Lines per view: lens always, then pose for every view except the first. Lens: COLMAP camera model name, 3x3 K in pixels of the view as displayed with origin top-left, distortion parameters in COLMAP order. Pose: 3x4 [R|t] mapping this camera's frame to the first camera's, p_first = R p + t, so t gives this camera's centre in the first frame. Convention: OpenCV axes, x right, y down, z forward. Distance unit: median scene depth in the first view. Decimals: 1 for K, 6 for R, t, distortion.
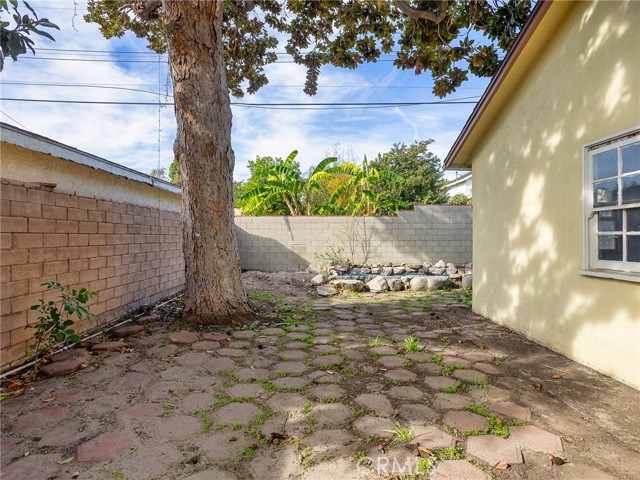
lens RADIAL K [[384.2, 0, 324.8], [0, 384.2, 237.4], [0, 0, 1]] dist [-0.034764, 0.000865]
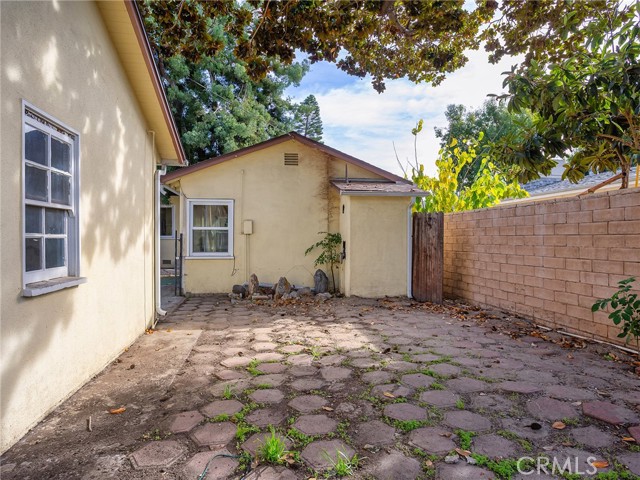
lens RADIAL K [[384.2, 0, 319.9], [0, 384.2, 241.2], [0, 0, 1]] dist [-0.034764, 0.000865]
pose [[-0.992036, 0.006912, -0.125764, 0.308006], [0.006172, 0.999961, 0.006268, -0.000280], [0.125802, 0.005442, -0.992040, 2.052803]]
